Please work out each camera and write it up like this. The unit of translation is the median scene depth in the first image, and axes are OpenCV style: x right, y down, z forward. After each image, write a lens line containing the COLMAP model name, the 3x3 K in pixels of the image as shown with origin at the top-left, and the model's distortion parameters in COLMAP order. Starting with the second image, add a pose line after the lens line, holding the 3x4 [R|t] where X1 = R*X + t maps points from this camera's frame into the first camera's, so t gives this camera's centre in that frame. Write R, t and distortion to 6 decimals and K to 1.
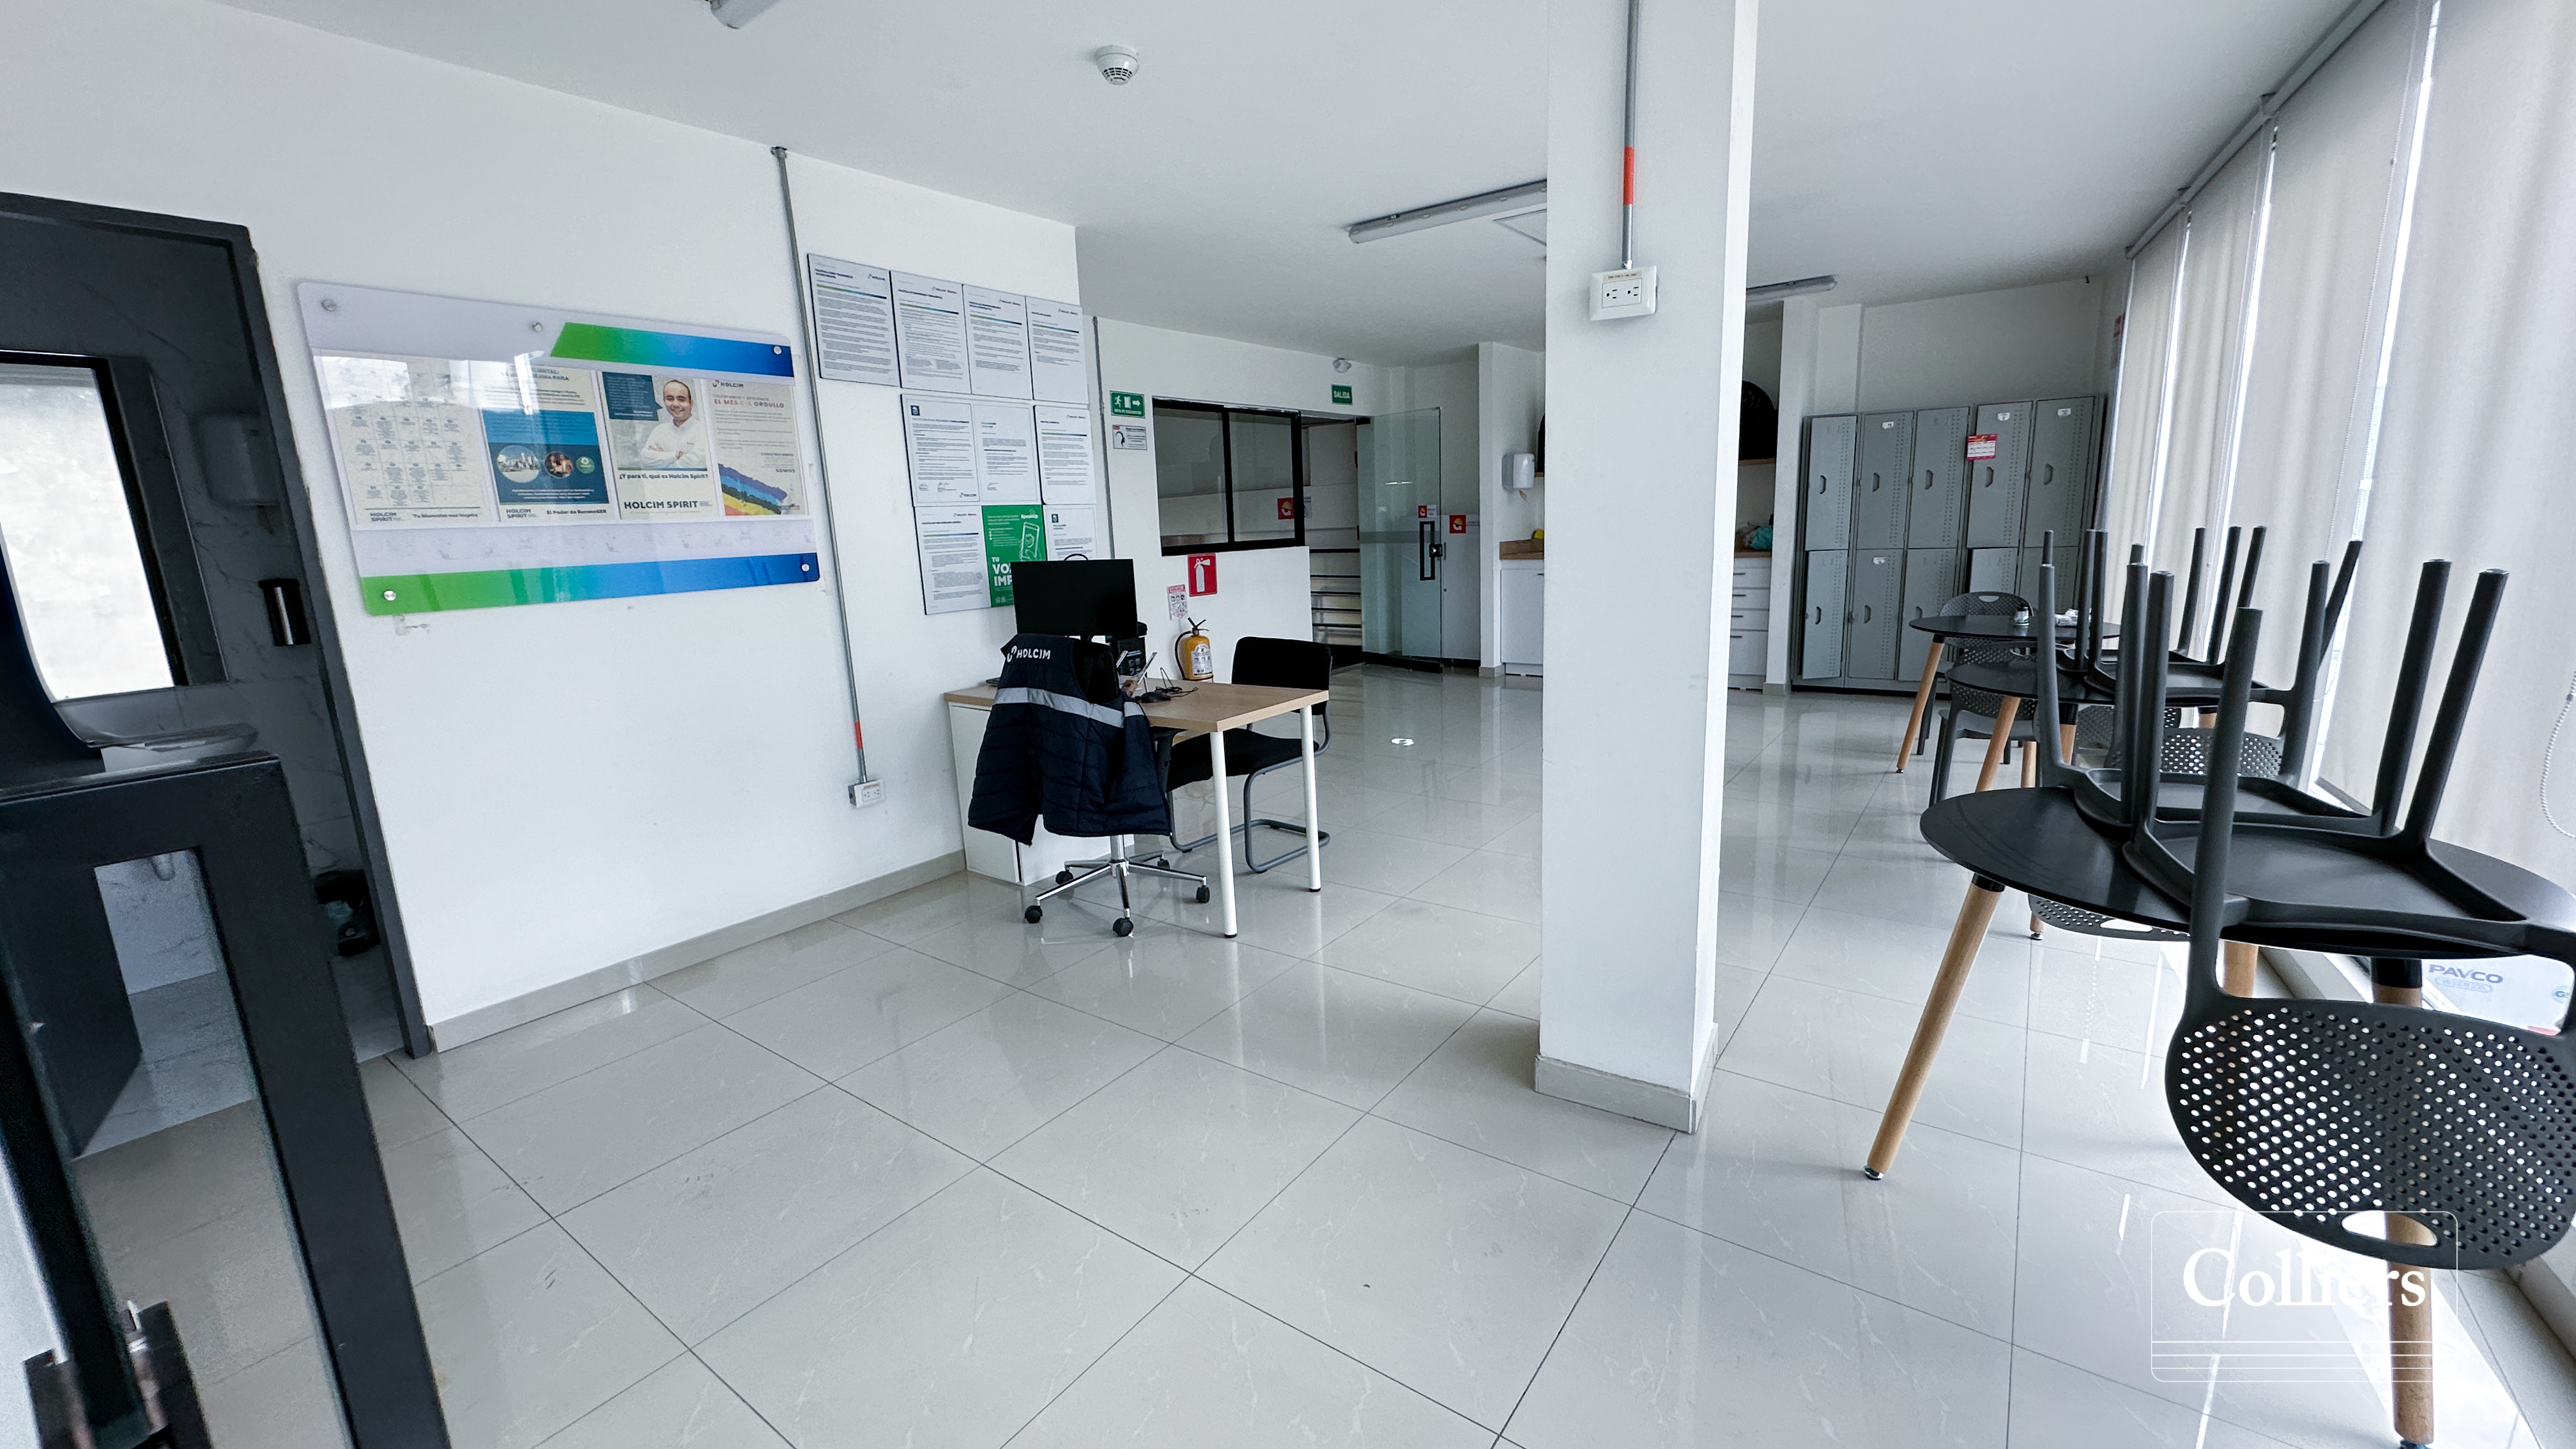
lens RADIAL K [[1020.6, 0, 1289.6], [0, 1020.6, 722.4], [0, 0, 1]] dist [-0.003255, 0.000287]
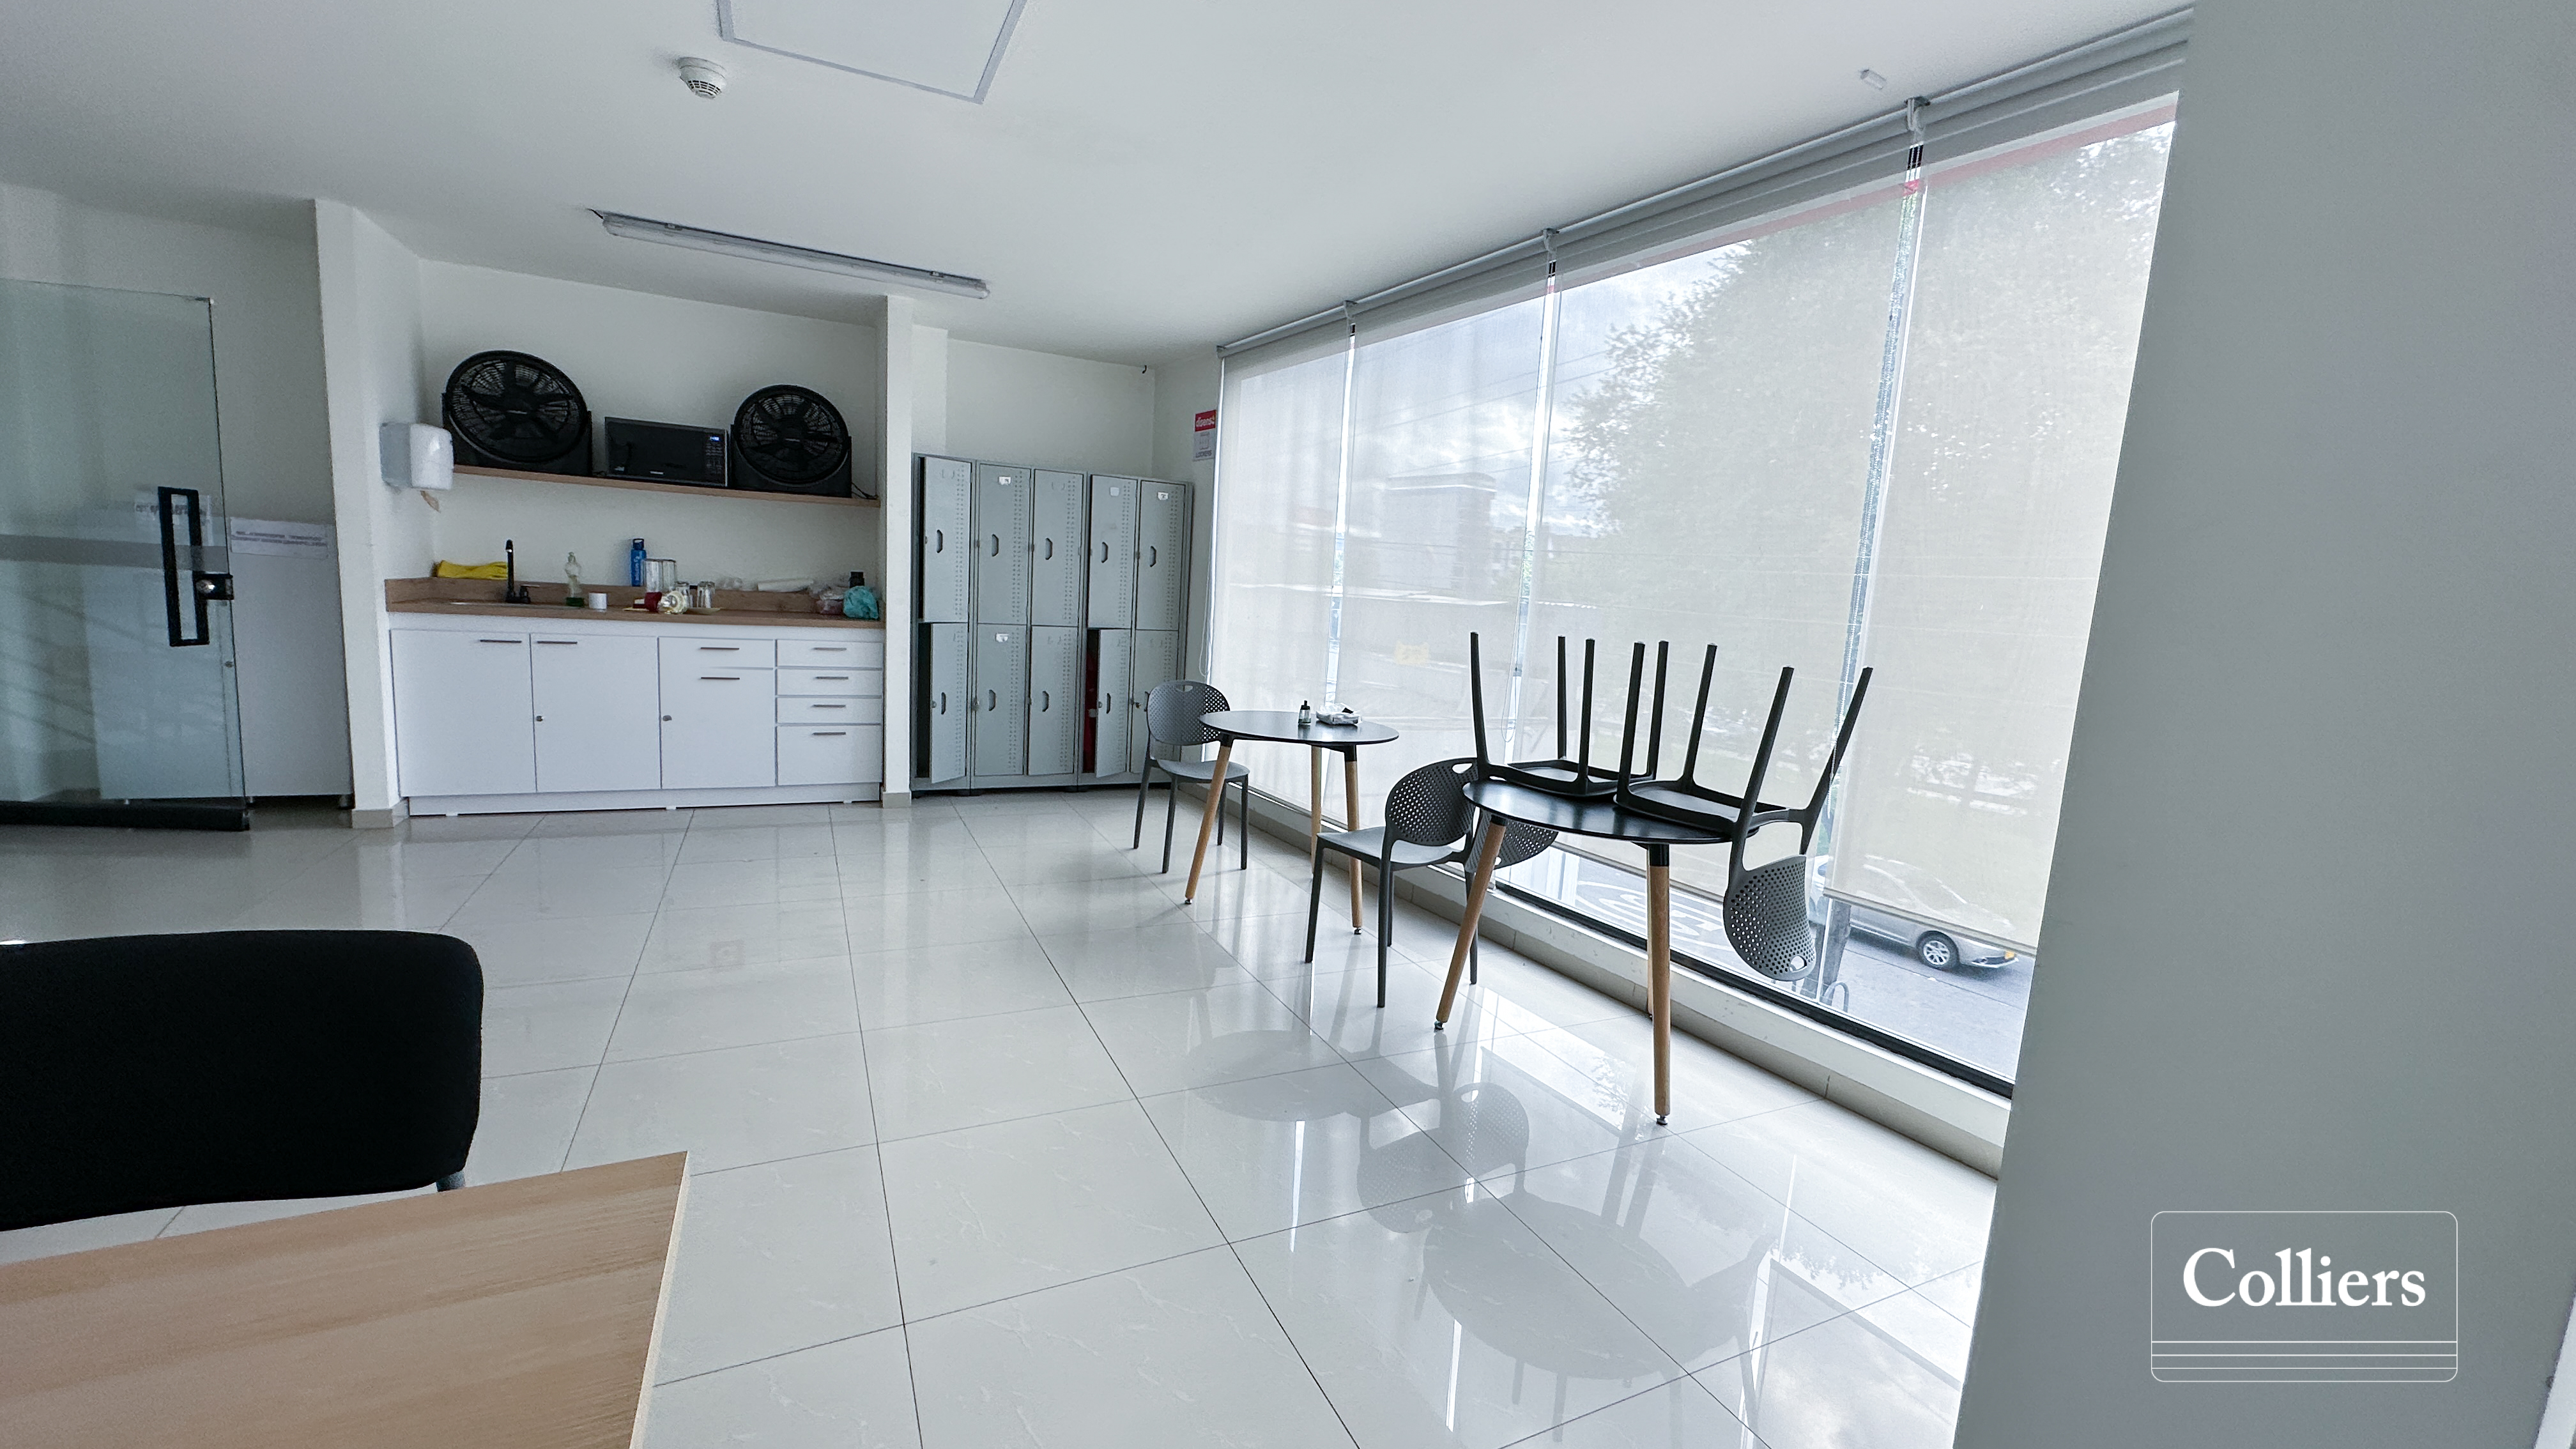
lens RADIAL K [[1020.6, 0, 1289.6], [0, 1020.6, 722.4], [0, 0, 1]] dist [-0.003255, 0.000287]
pose [[0.468644, -0.050467, 0.881944, -0.061813], [0.094279, 0.995522, 0.006869, -0.068227], [-0.878342, 0.079930, 0.471303, 0.376486]]
